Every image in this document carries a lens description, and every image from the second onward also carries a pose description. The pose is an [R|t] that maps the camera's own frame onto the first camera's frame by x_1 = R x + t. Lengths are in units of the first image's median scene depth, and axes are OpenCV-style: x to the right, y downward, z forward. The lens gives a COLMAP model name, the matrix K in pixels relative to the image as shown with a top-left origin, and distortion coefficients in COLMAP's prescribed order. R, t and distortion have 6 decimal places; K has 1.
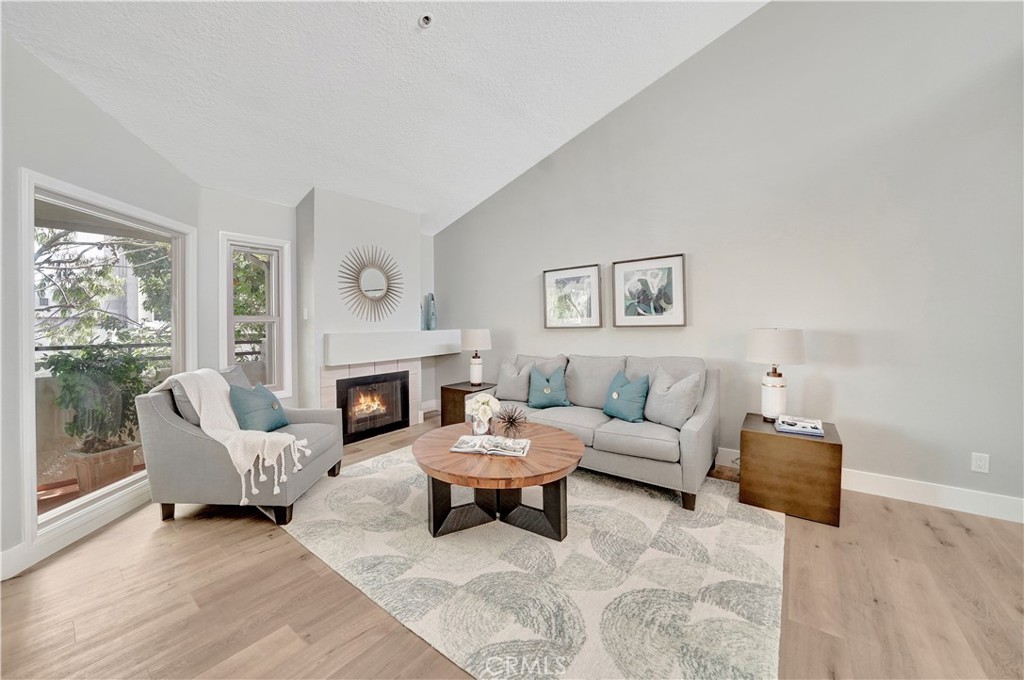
lens RADIAL K [[381.7, 0, 472.9], [0, 381.7, 321.7], [0, 0, 1]] dist [-0.024535, -0.000140]
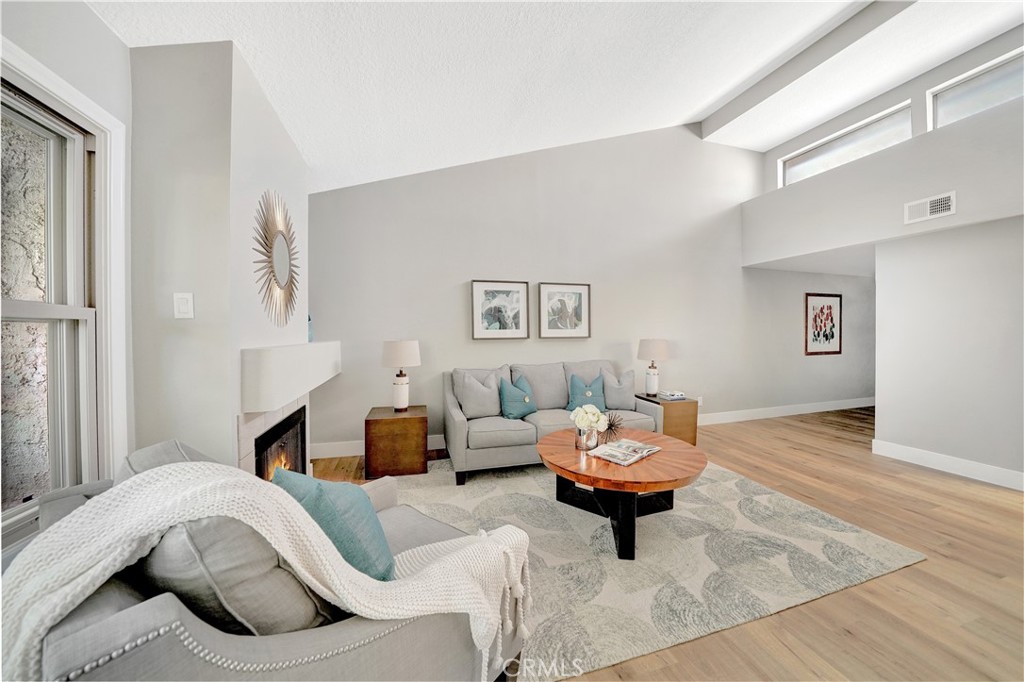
lens RADIAL K [[367.1, 0, 528.3], [0, 367.1, 337.9], [0, 0, 1]] dist [-0.016888, -0.000016]
pose [[0.526150, 0.004670, 0.850379, -0.802306], [-0.013714, 0.999901, 0.002994, 0.013426], [-0.850281, -0.013238, 0.526163, 0.593190]]
